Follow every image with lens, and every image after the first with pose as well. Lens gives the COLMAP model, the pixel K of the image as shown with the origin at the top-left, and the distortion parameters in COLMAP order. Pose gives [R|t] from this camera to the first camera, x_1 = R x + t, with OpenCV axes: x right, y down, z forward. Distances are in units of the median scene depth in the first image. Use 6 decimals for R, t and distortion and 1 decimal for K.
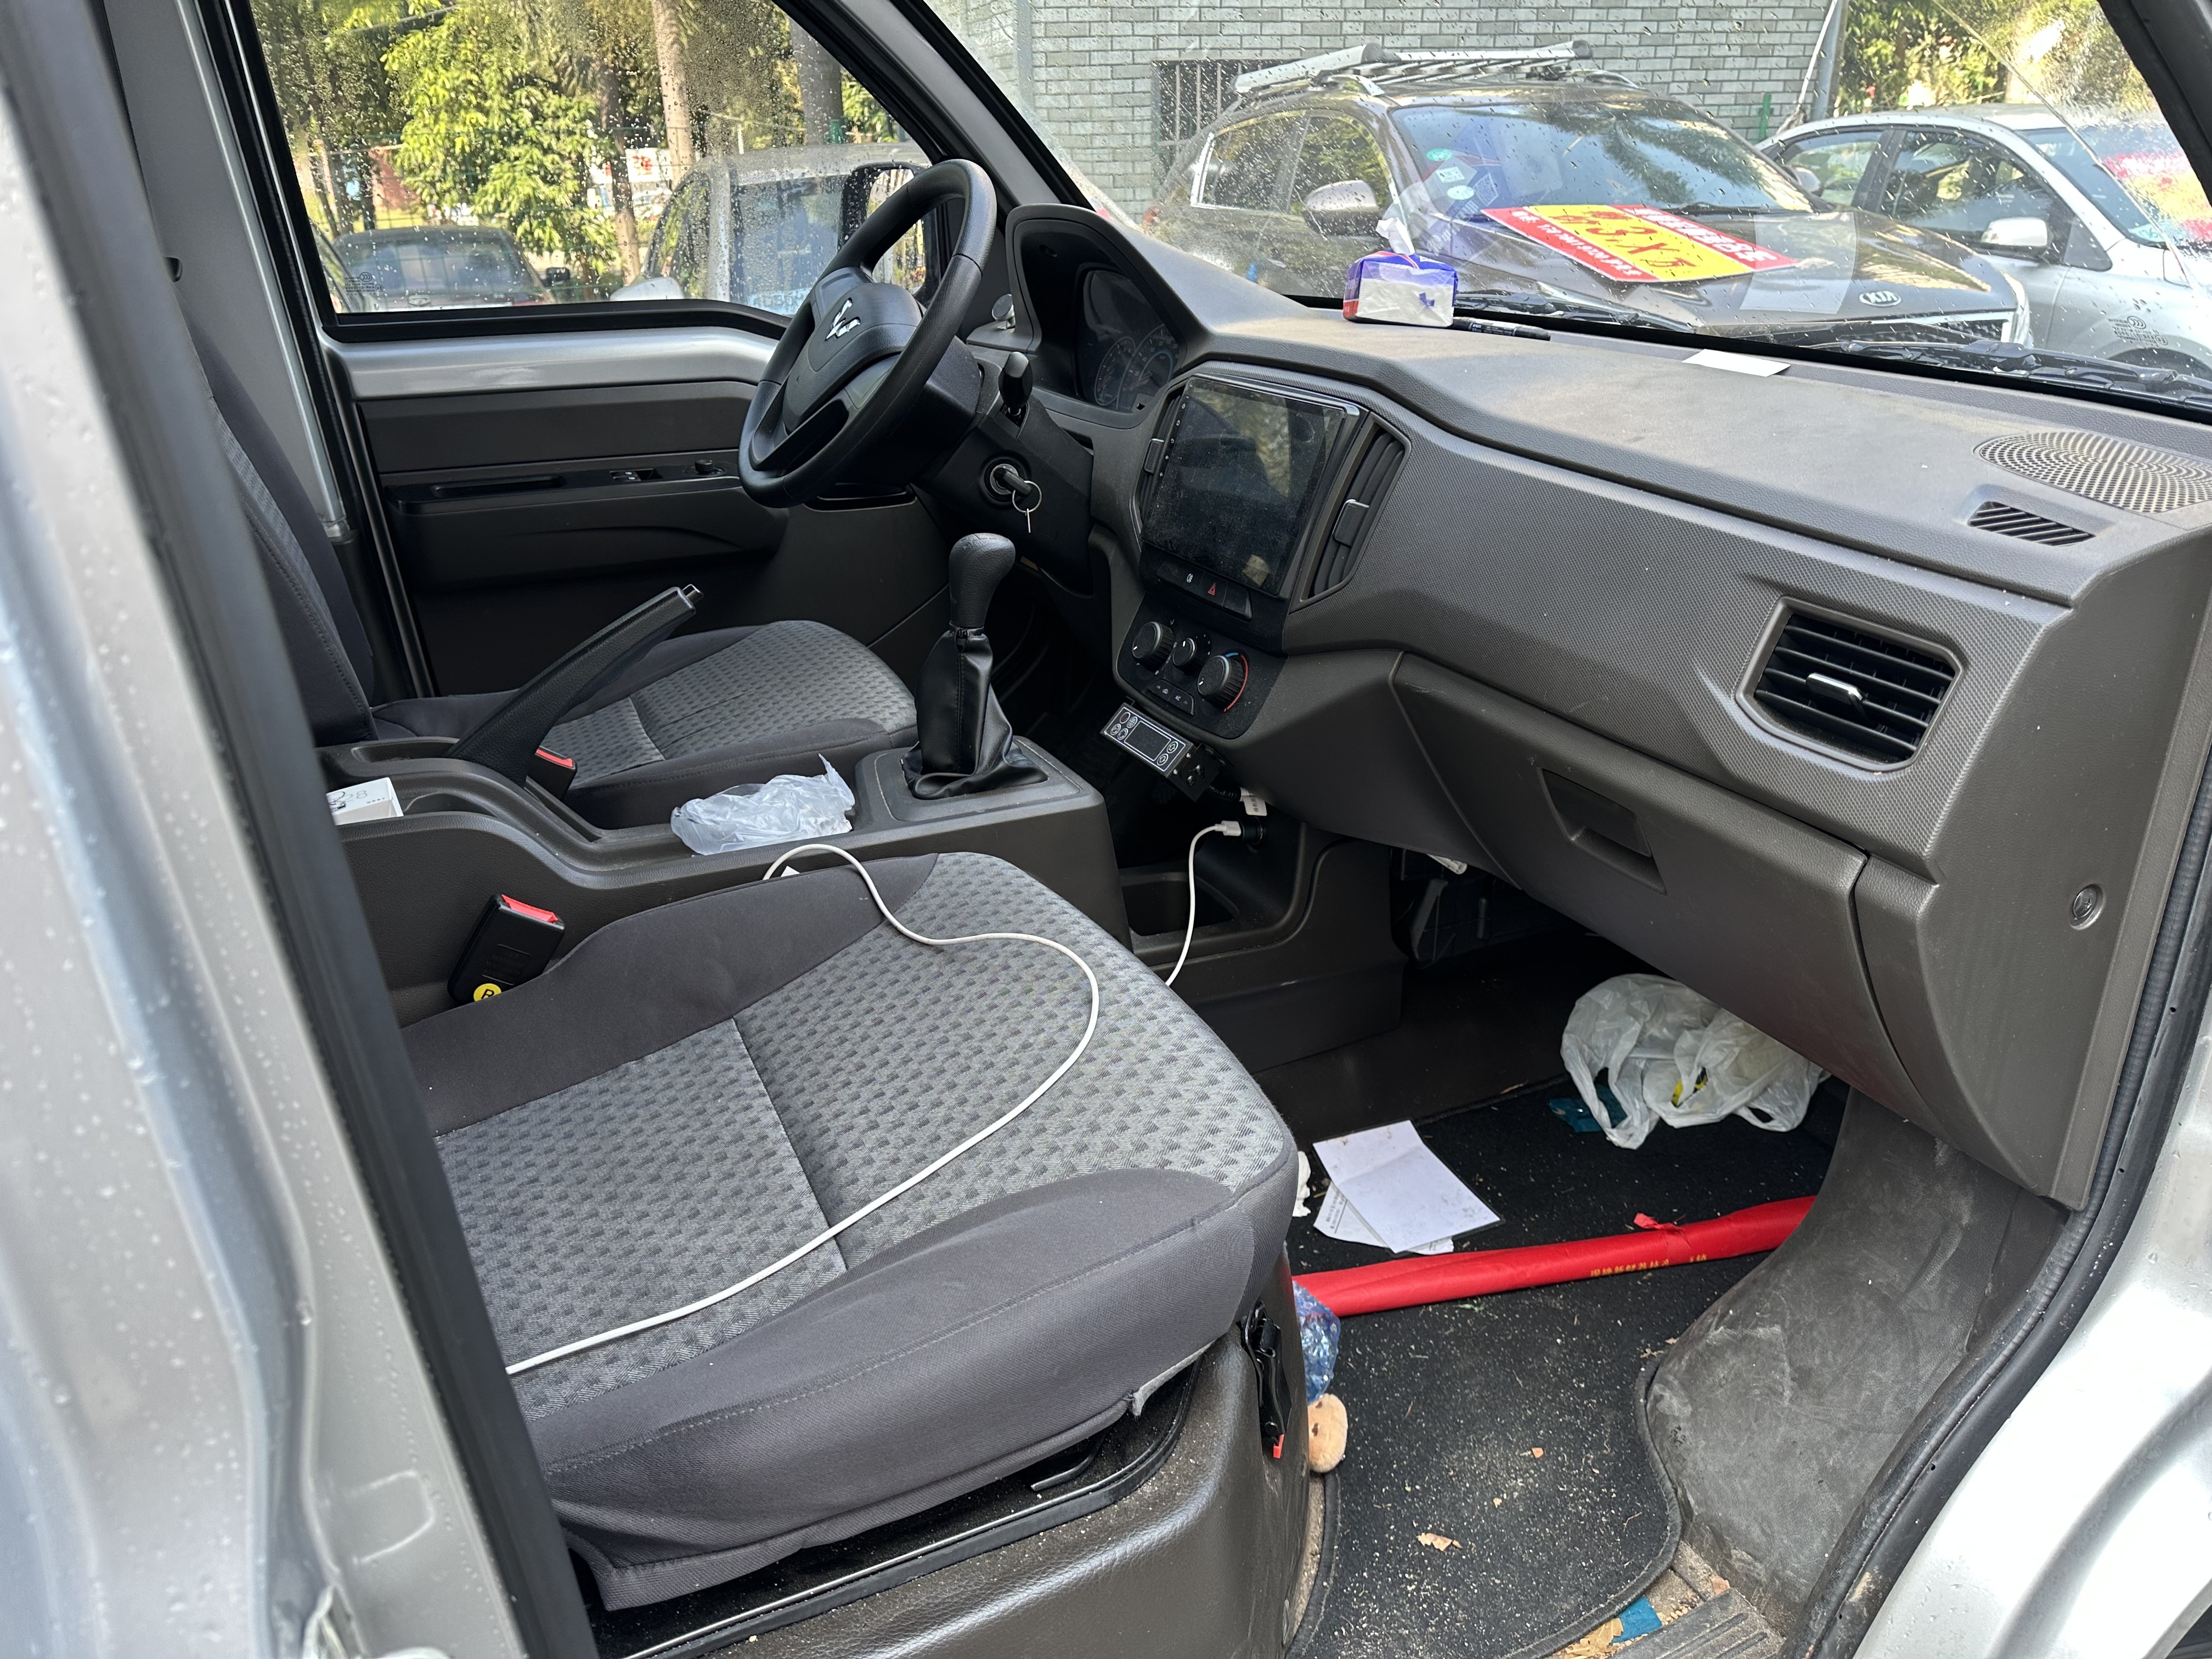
lens RADIAL K [[1579.5, 0, 1116.3], [0, 1579.5, 804.6], [0, 0, 1]] dist [0.035569, -0.035951]
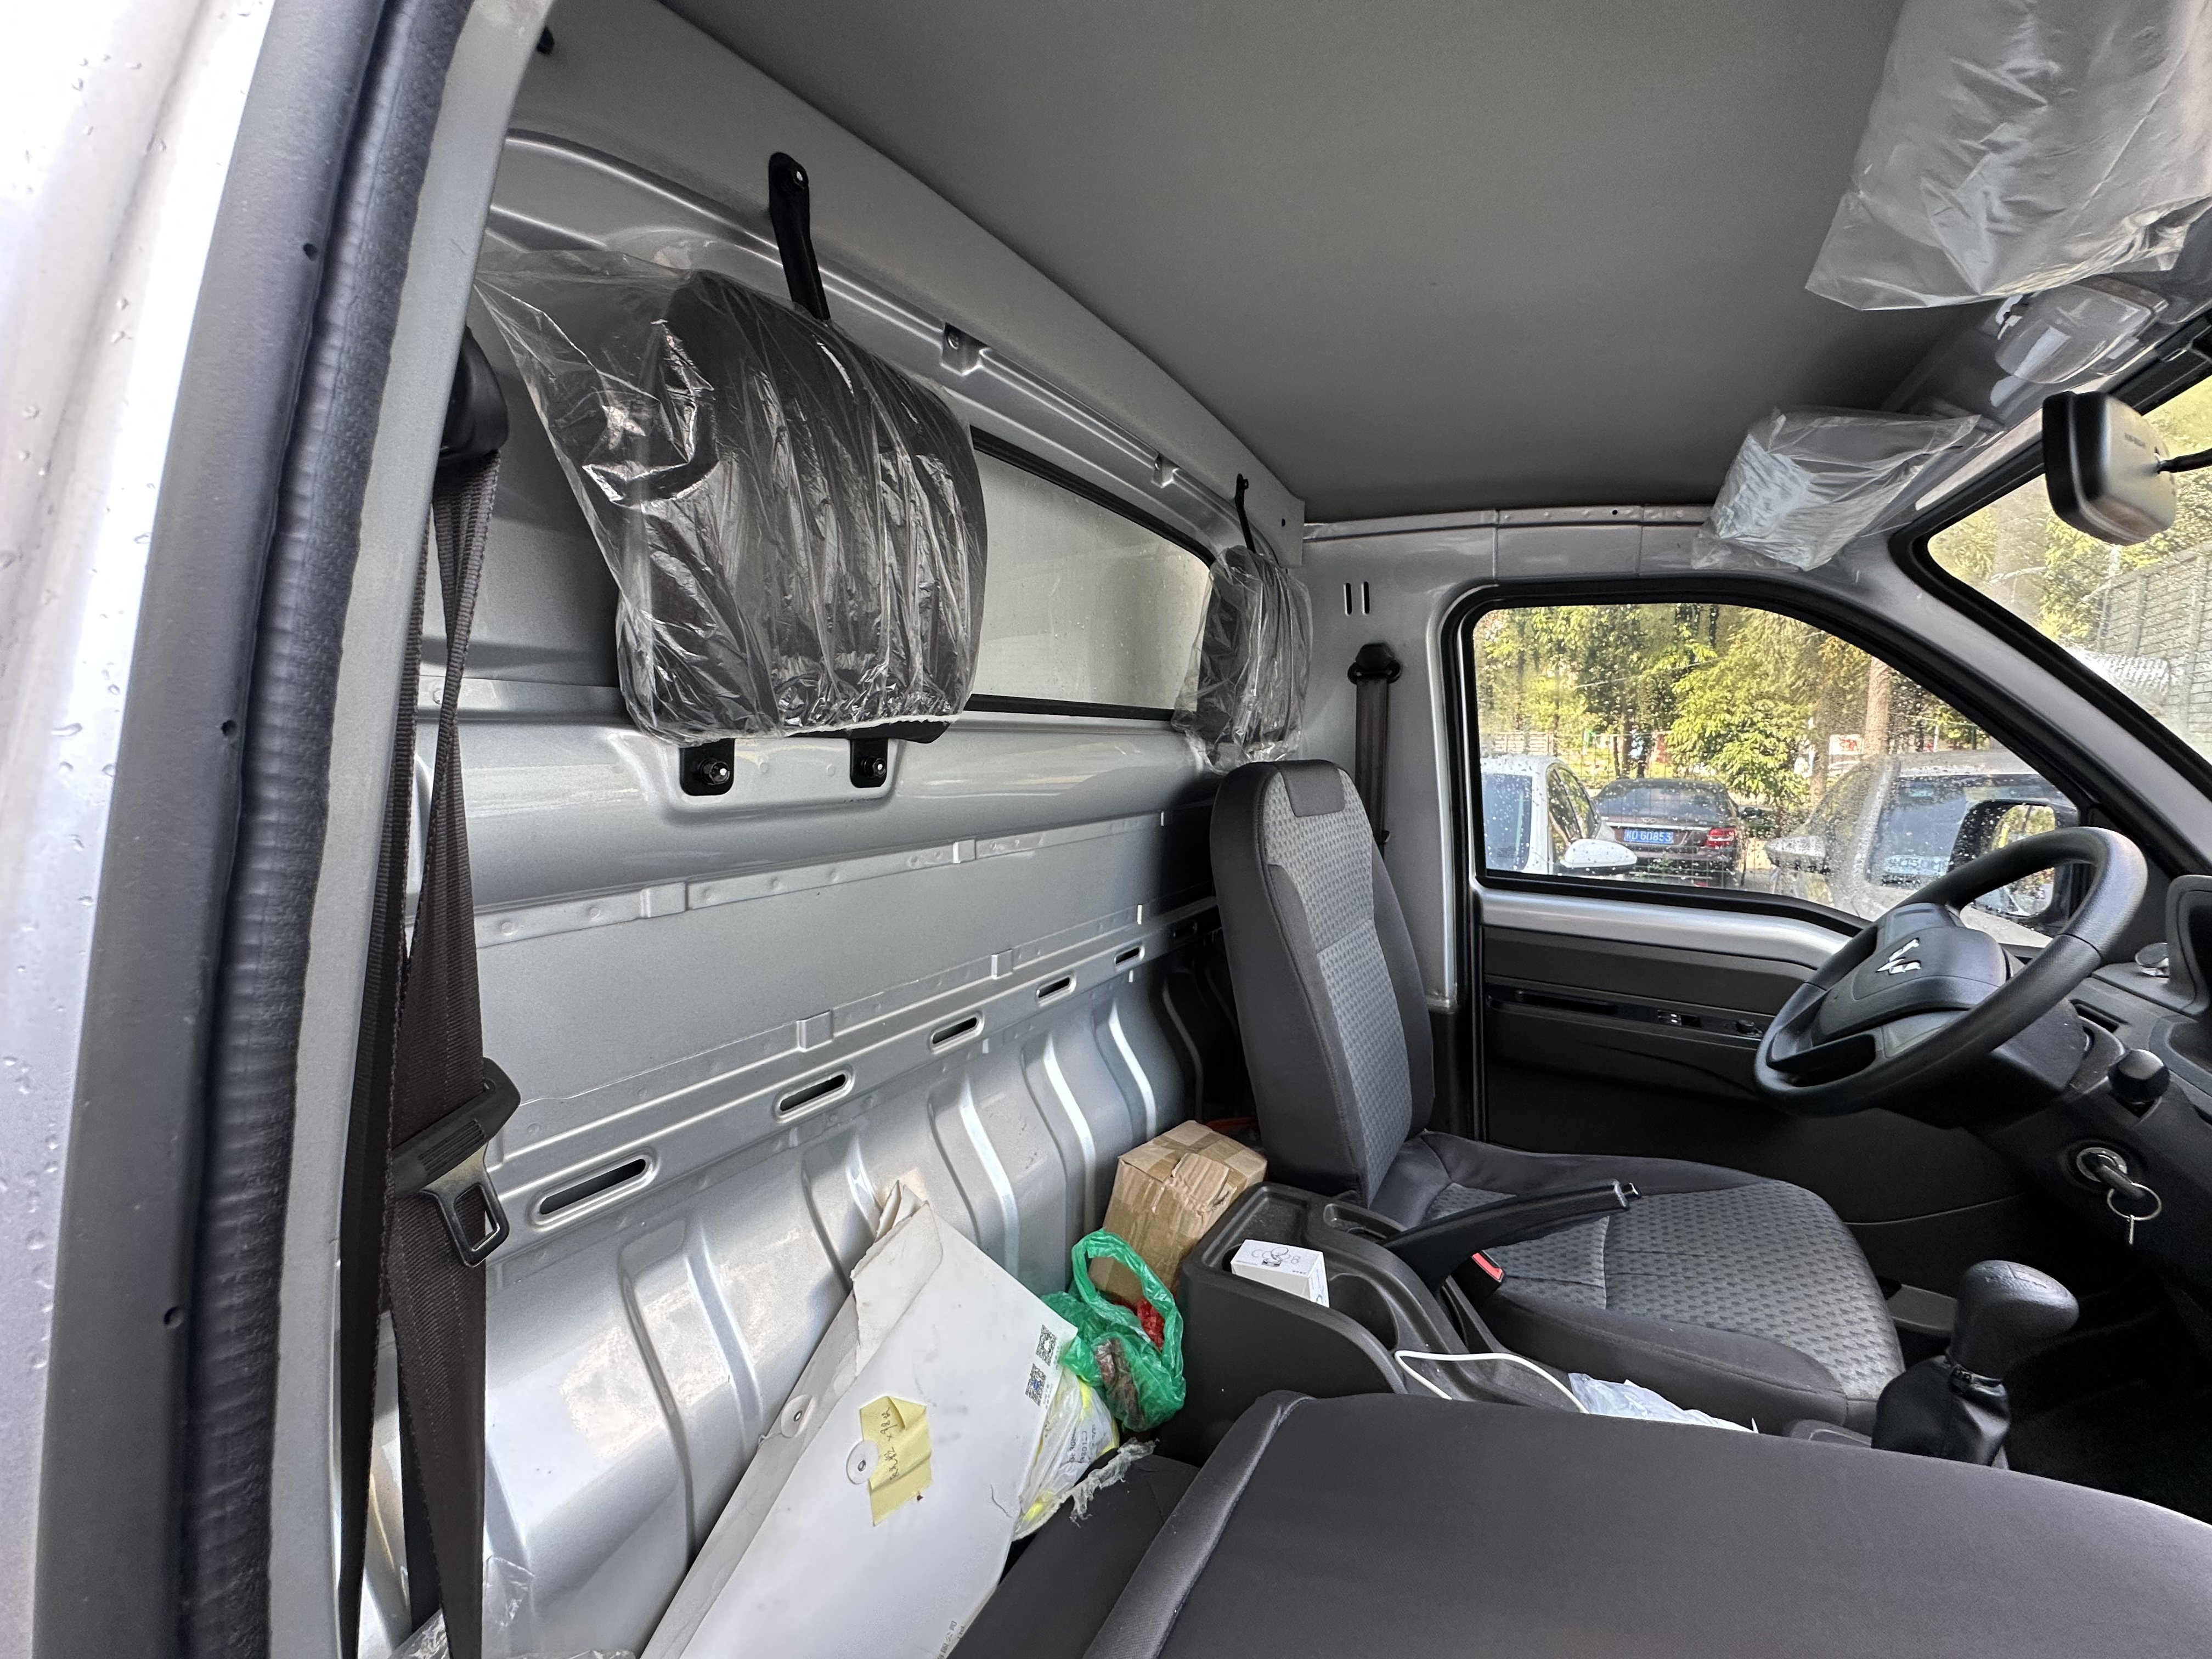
lens RADIAL K [[886.4, 0, 1102.3], [0, 886.4, 832.0], [0, 0, 1]] dist [-0.005088, 0.000644]
pose [[0.565731, 0.117601, -0.816161, -0.005380], [-0.333107, 0.938016, -0.095738, -0.123104], [0.754313, 0.326030, 0.569838, 0.199510]]
